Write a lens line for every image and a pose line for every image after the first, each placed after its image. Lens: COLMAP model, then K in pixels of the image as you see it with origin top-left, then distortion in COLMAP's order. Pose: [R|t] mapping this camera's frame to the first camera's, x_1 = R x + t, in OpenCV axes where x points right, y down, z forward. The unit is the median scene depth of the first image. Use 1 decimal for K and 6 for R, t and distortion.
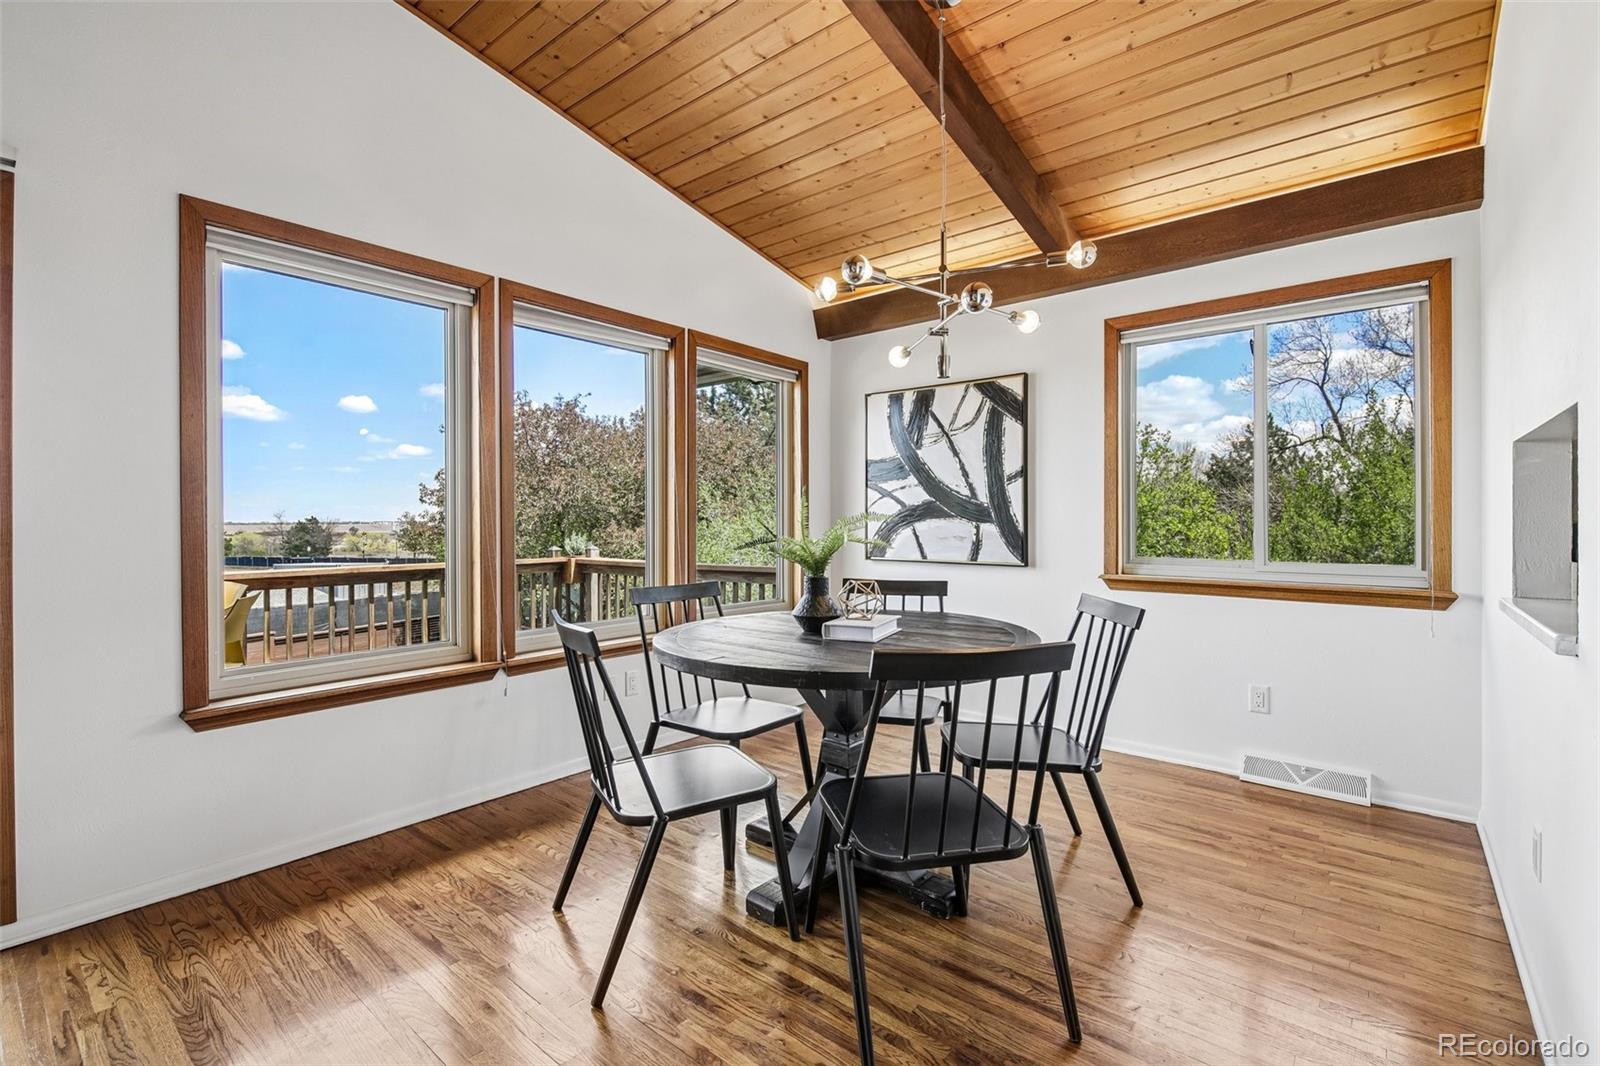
lens RADIAL K [[718.1, 0, 796.5], [0, 718.1, 528.3], [0, 0, 1]] dist [0.002887, -0.006019]
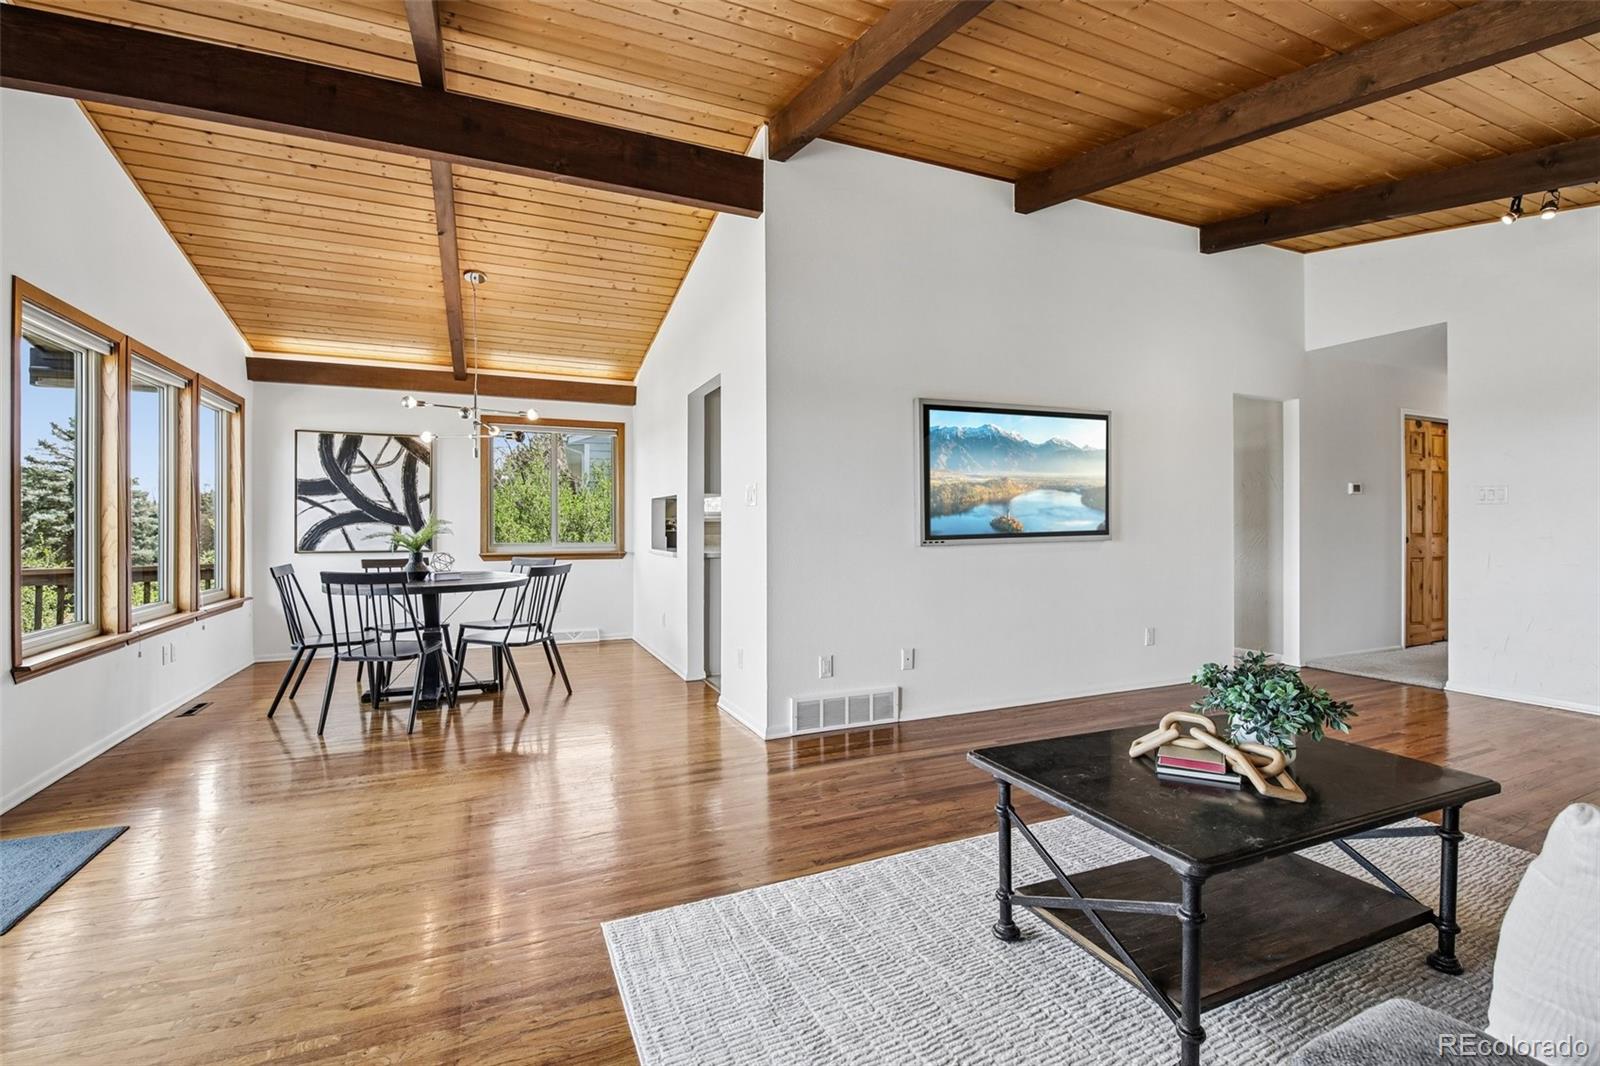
lens RADIAL K [[718.1, 0, 805.8], [0, 718.1, 527.6], [0, 0, 1]] dist [0.002887, -0.006019]
pose [[0.430194, -0.002754, 0.902732, -0.769884], [0.008604, 0.999962, -0.001050, 0.006379], [-0.902695, 0.008219, 0.430202, -0.477781]]
